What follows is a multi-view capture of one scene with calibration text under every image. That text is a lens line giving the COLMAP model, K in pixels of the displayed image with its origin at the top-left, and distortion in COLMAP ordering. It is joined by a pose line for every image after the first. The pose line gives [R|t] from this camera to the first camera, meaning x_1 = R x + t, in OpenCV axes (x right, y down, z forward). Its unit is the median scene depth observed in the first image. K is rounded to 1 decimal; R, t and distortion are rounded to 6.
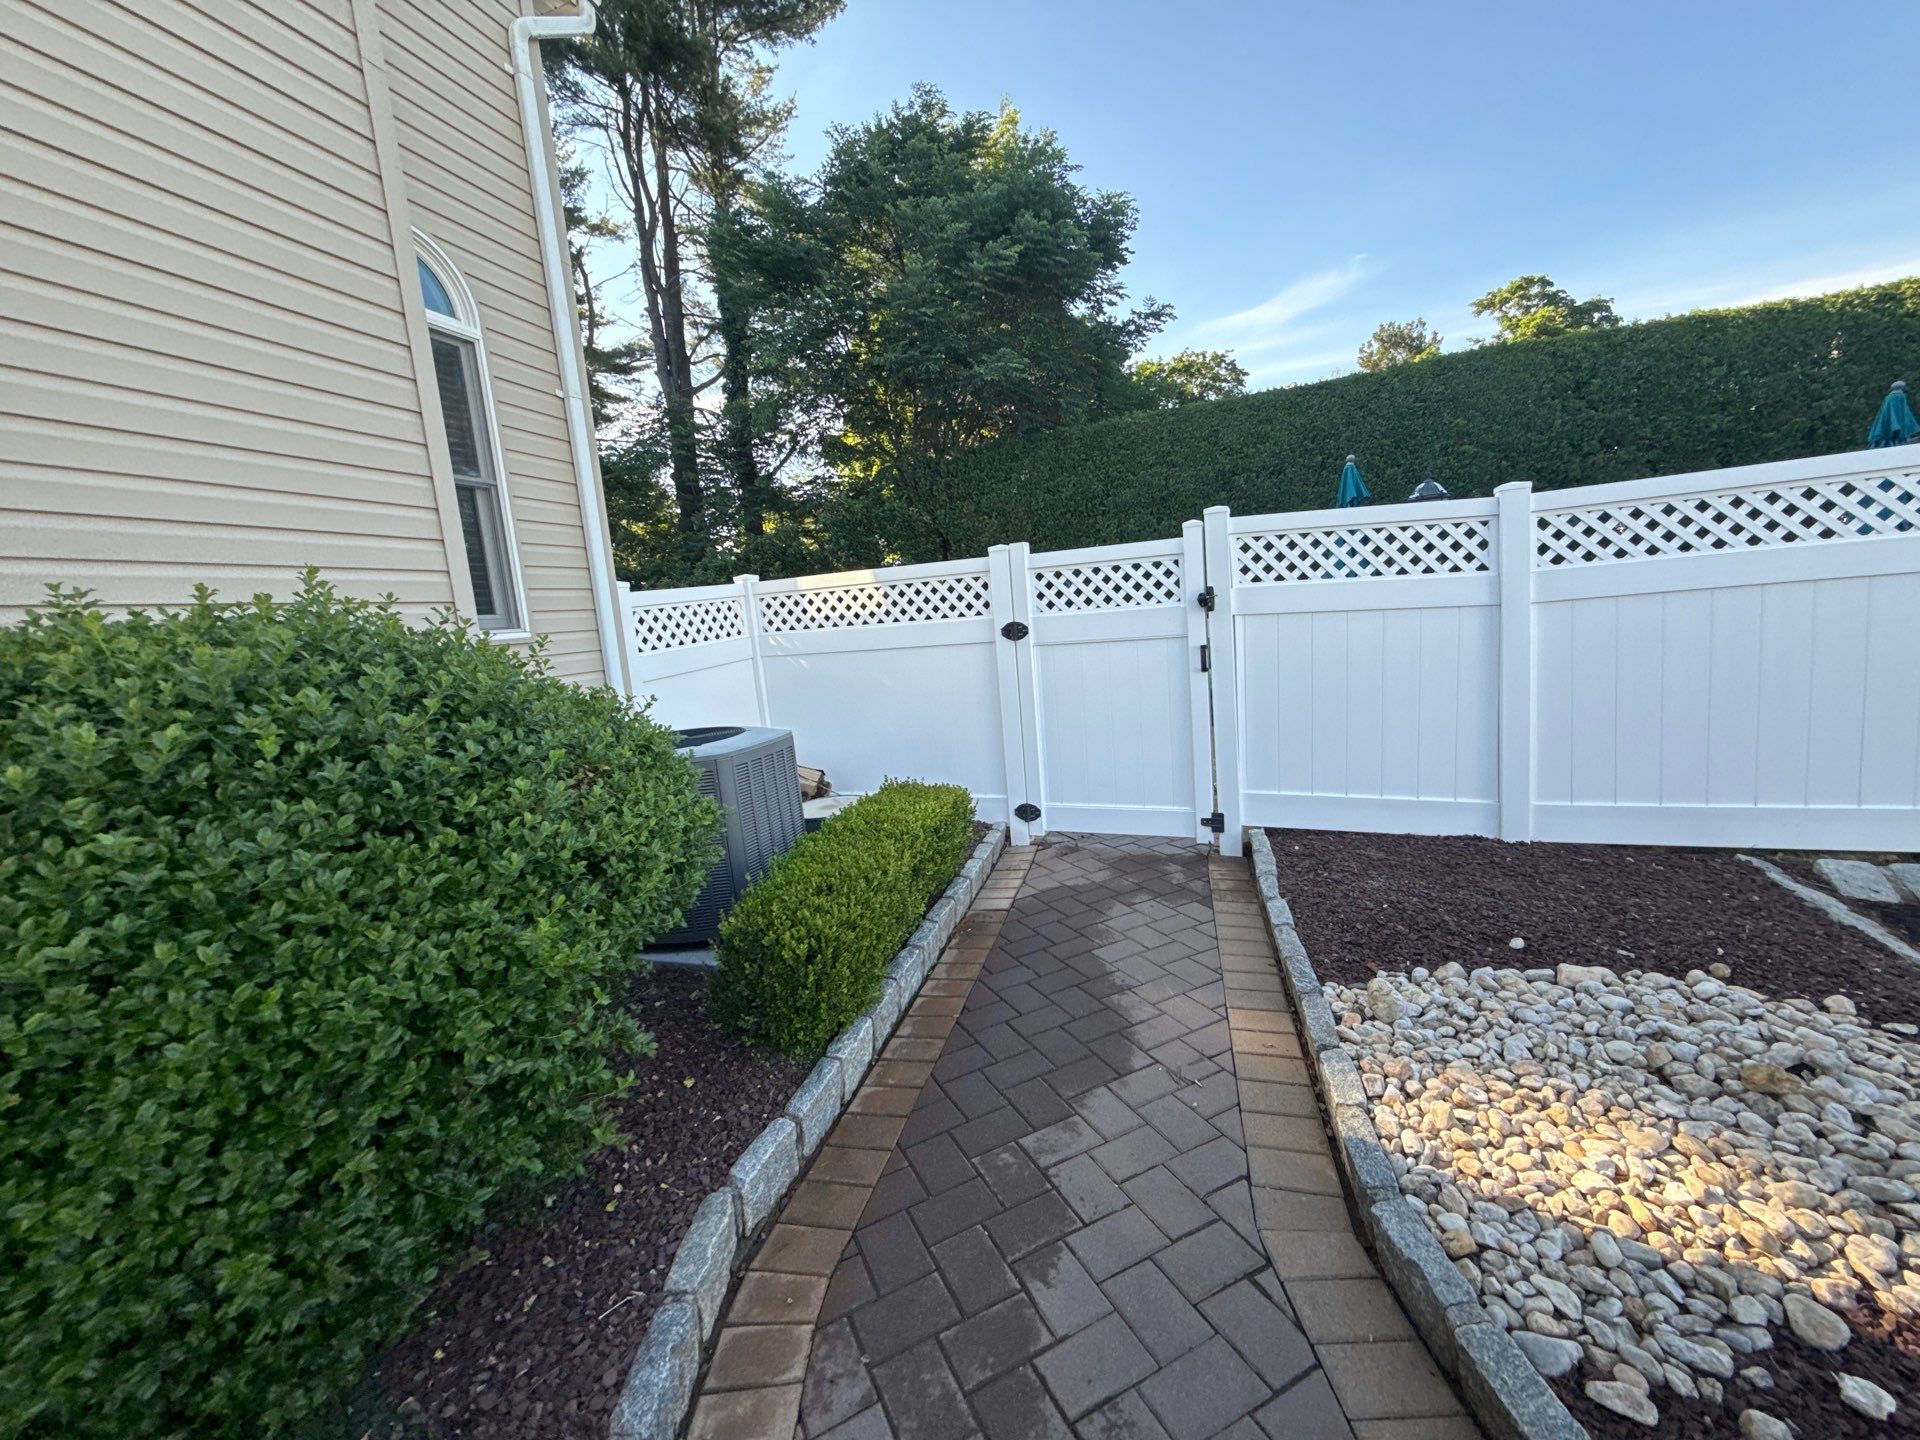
lens RADIAL K [[761.4, 0, 974.8], [0, 761.4, 720.4], [0, 0, 1]] dist [0.000252, 0.000263]
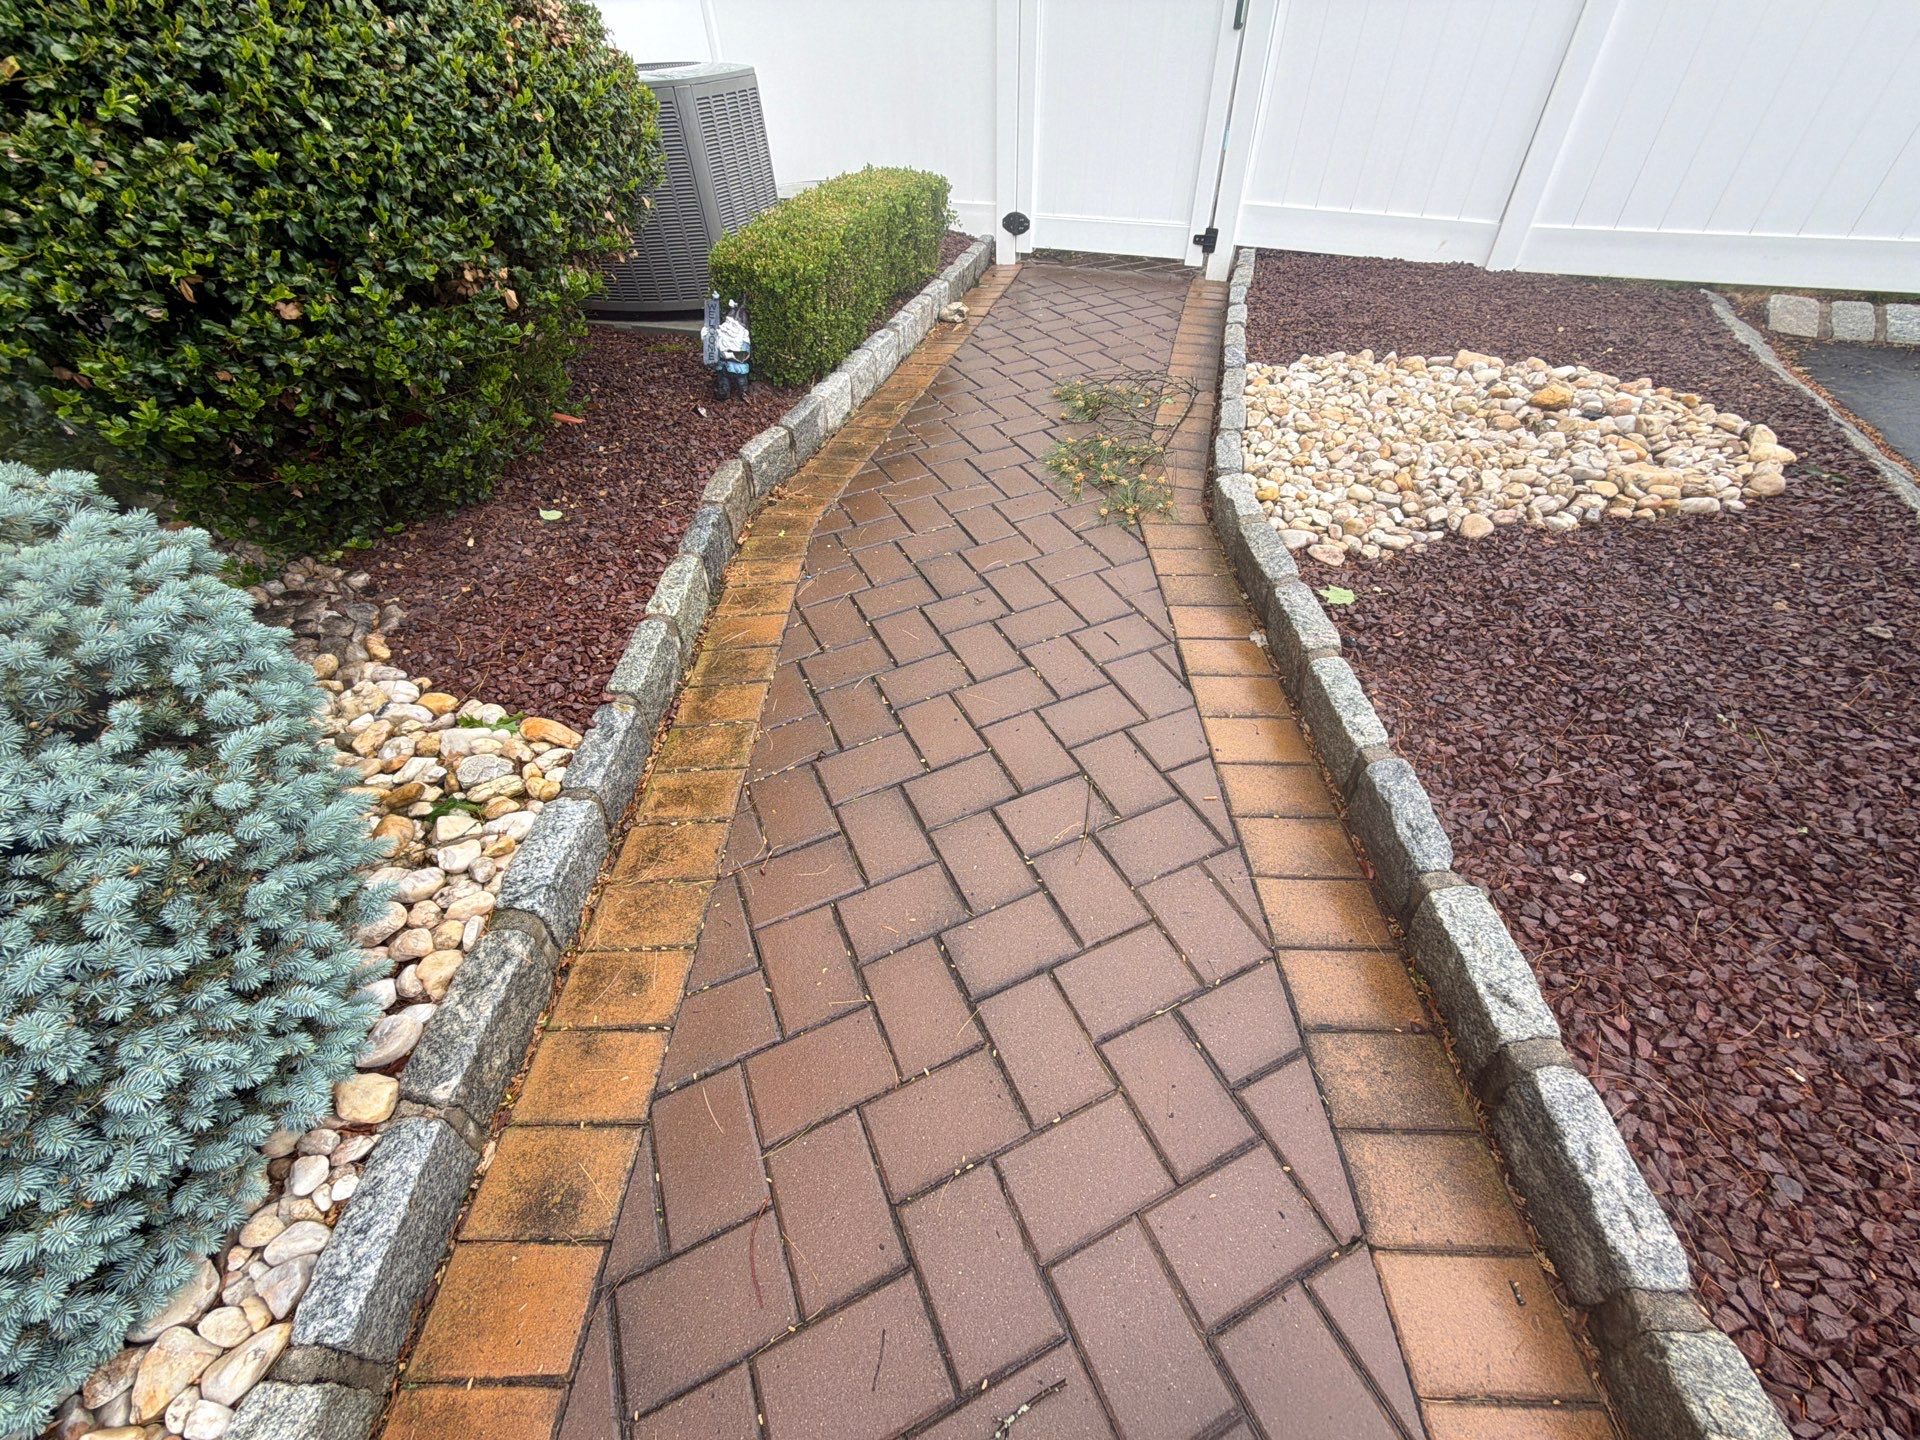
lens RADIAL K [[761.4, 0, 974.8], [0, 761.4, 720.4], [0, 0, 1]] dist [0.000252, 0.000263]
pose [[0.998350, 0.051236, 0.025915, 0.030387], [-0.056756, 0.812335, 0.580423, 0.089396], [0.008687, -0.580936, 0.813903, -0.141581]]
